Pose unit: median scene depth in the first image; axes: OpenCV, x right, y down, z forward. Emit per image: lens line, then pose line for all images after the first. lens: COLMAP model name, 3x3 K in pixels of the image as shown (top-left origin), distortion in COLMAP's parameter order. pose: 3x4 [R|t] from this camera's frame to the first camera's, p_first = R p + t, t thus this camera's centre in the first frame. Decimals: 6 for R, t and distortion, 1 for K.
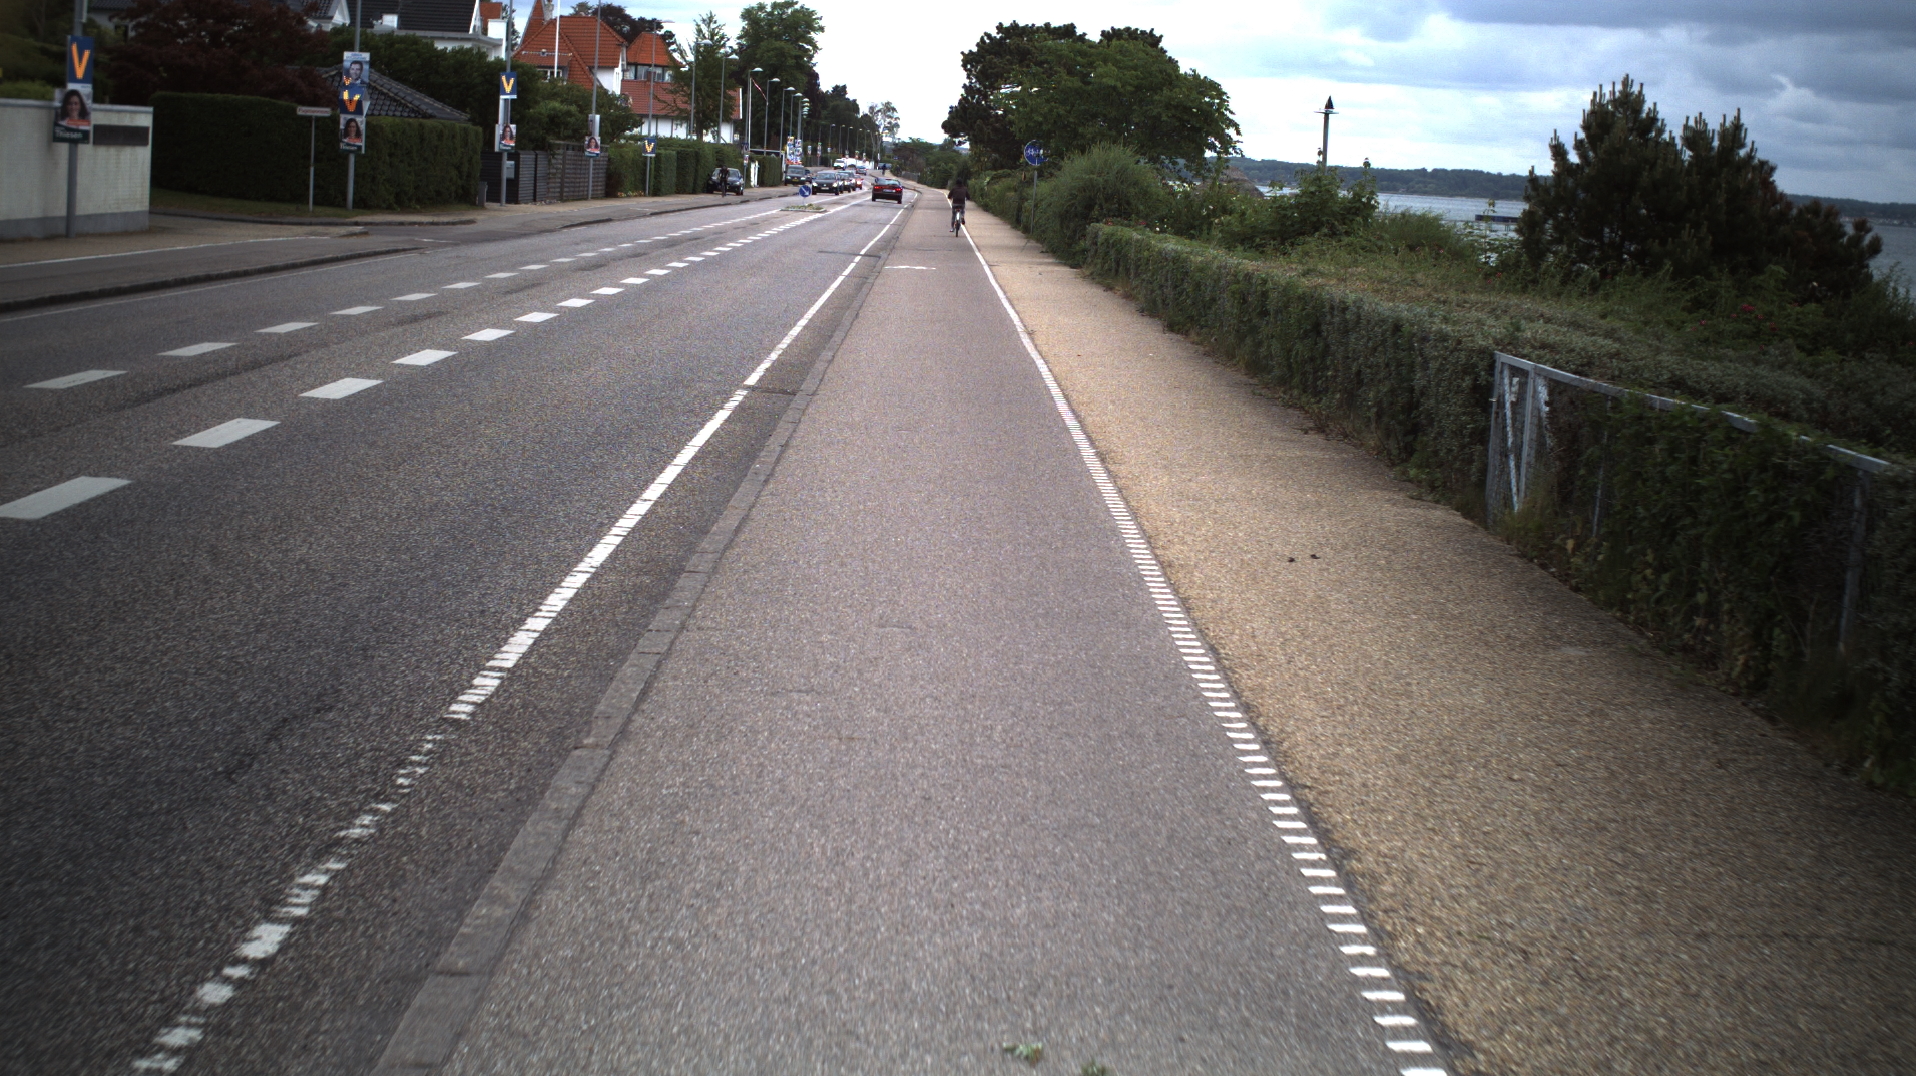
lens RADIAL K [[3078.3, 0, 958.0], [0, 3078.3, 538.0], [0, 0, 1]] dist [-0.278493, 0.285175]
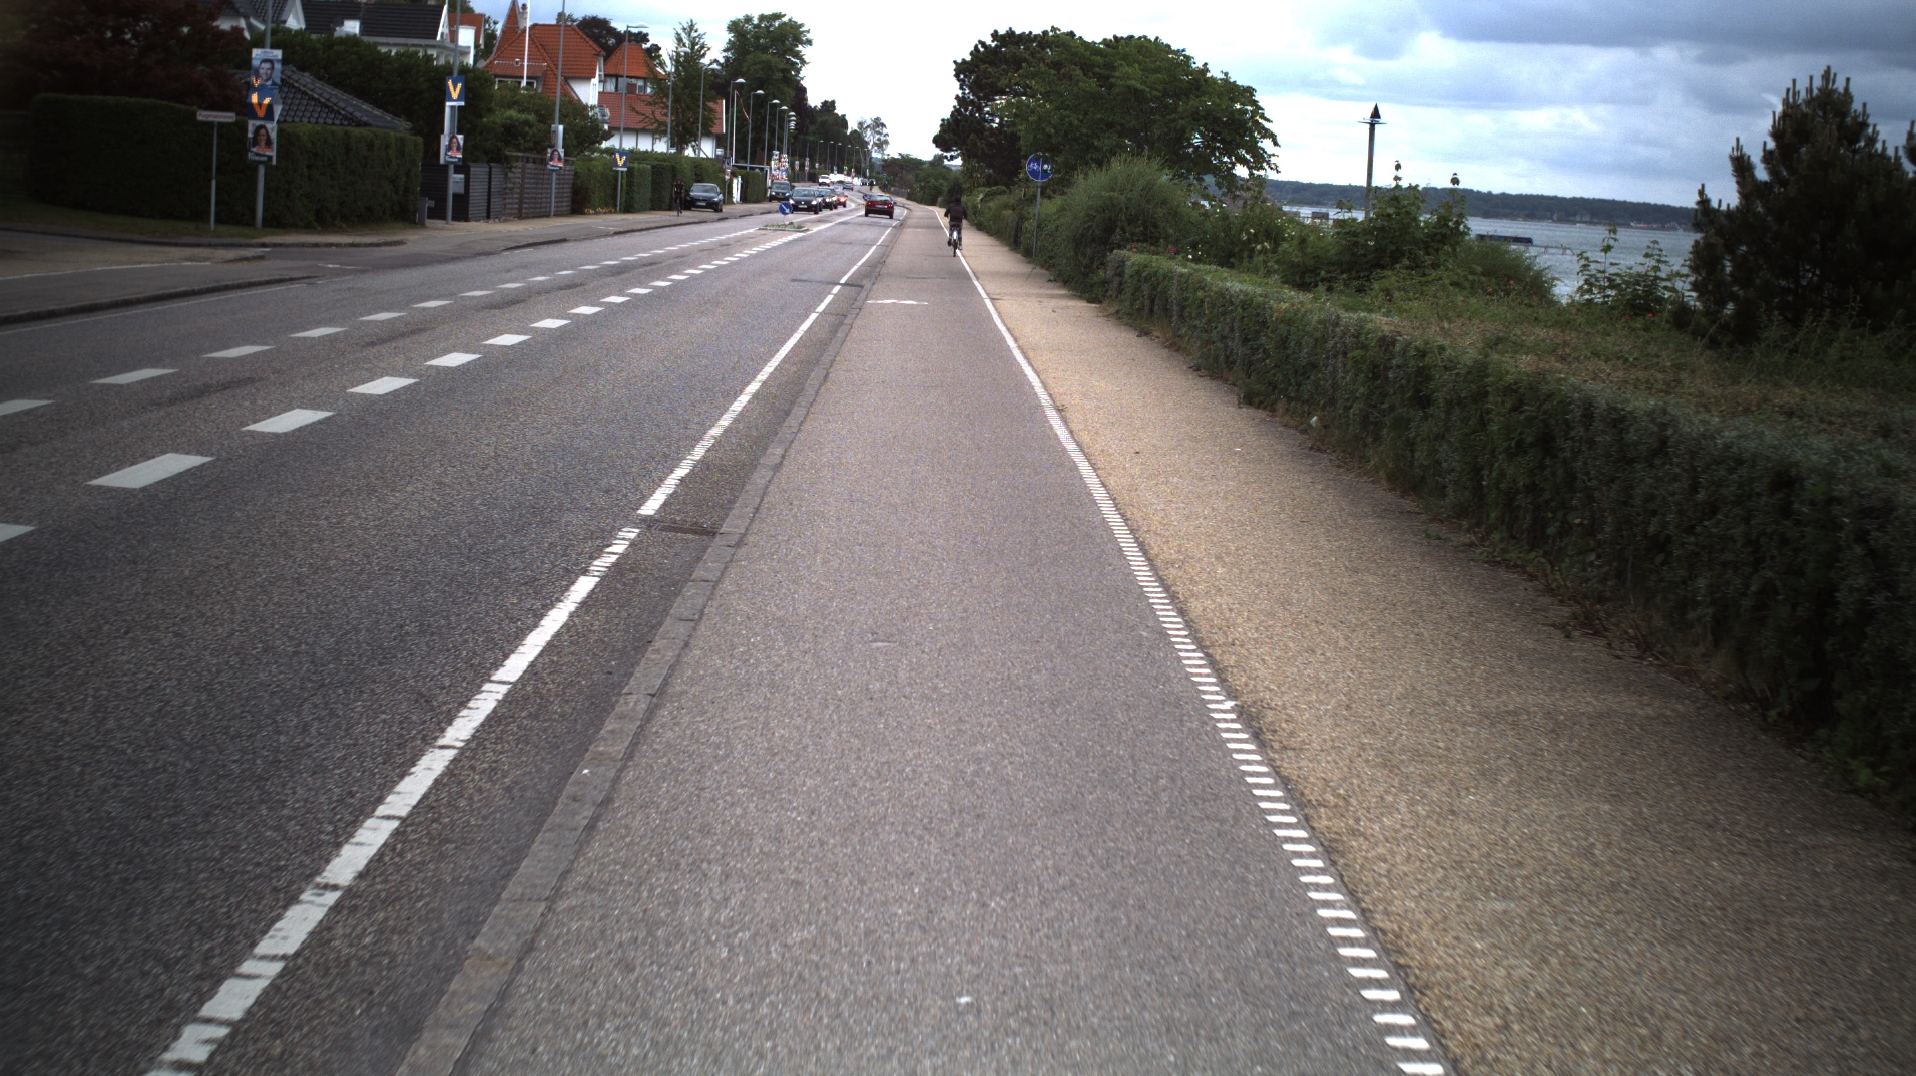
lens RADIAL K [[3078.3, 0, 958.0], [0, 3078.3, 538.0], [0, 0, 1]] dist [-0.278493, 0.285175]
pose [[0.999985, 0.003806, 0.003913, -0.001687], [-0.003784, 0.999978, -0.005438, -0.015246], [-0.003934, 0.005423, 0.999978, 0.128696]]
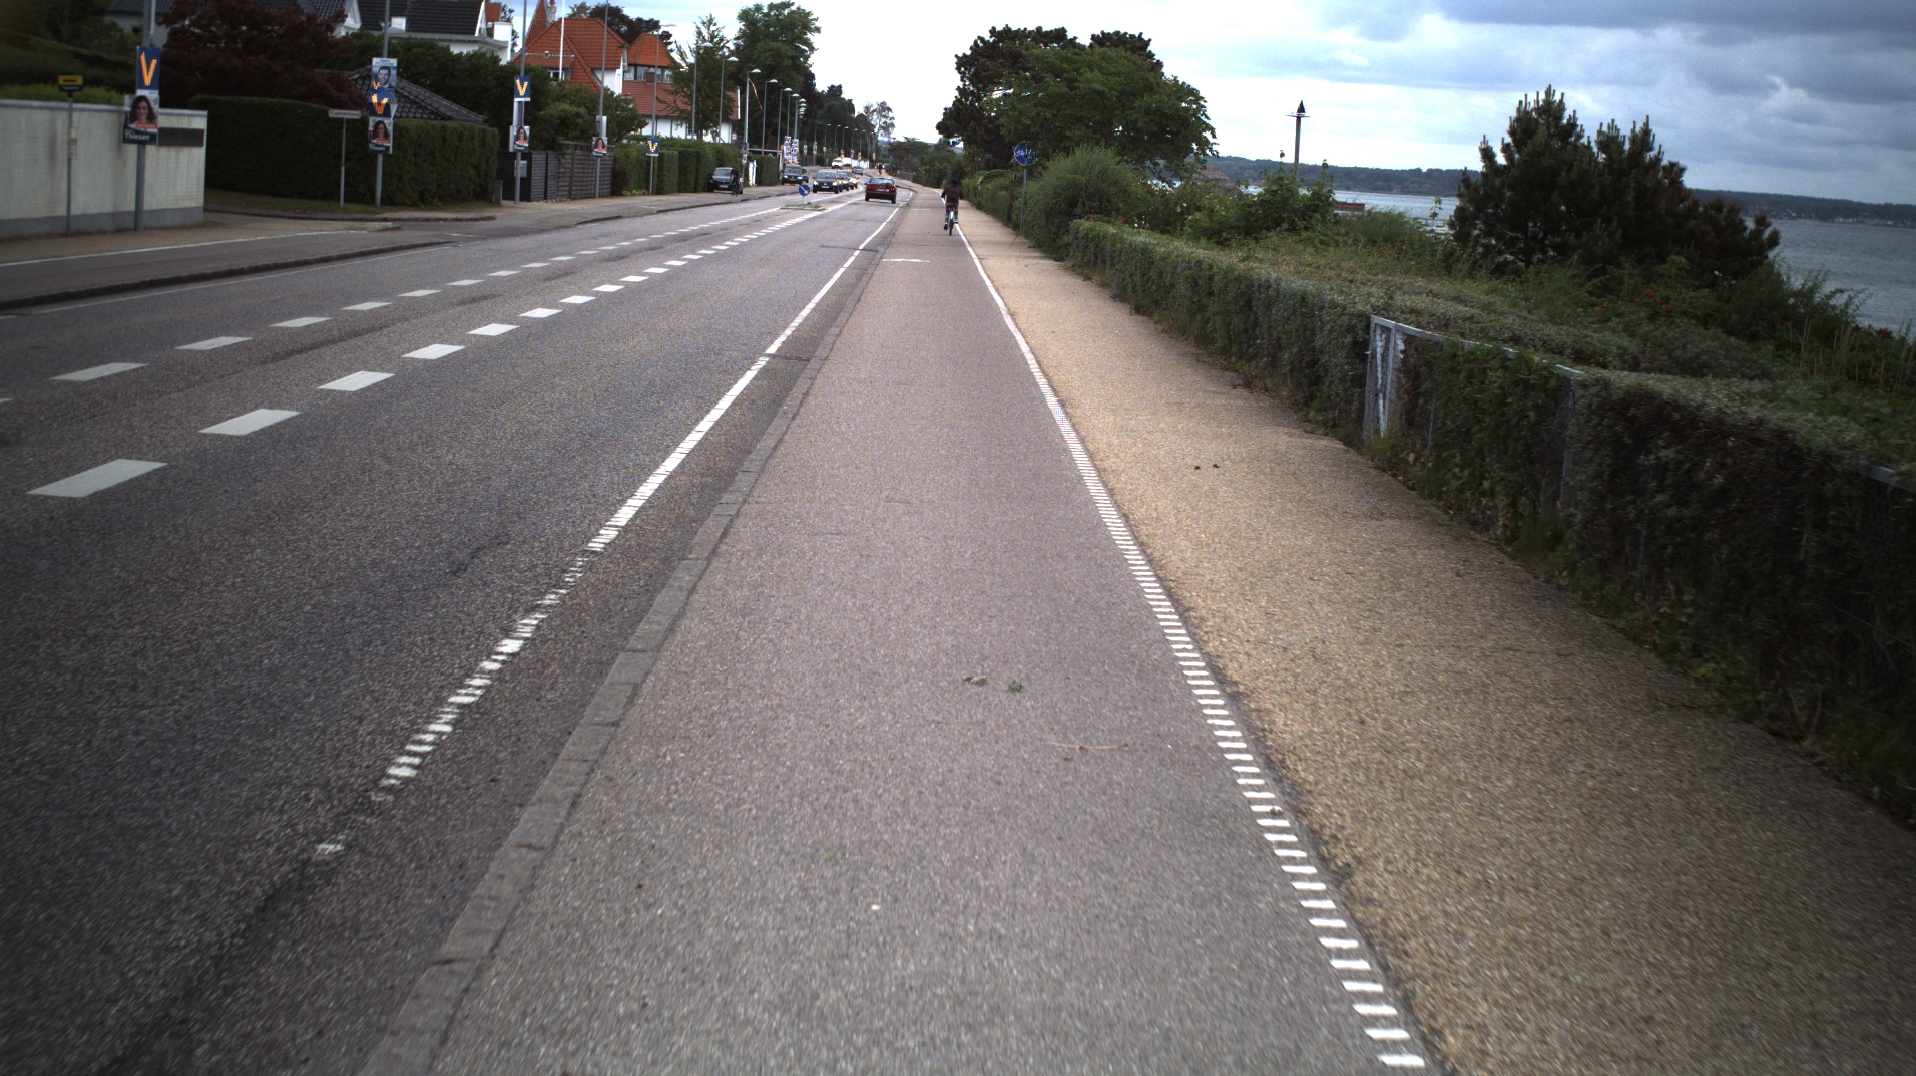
lens RADIAL K [[3078.3, 0, 958.0], [0, 3078.3, 538.0], [0, 0, 1]] dist [-0.278493, 0.285175]
pose [[0.999998, 0.001095, 0.001741, 0.000747], [-0.001095, 0.999999, 0.000168, 0.007505], [-0.001741, -0.000170, 0.999998, -0.064153]]
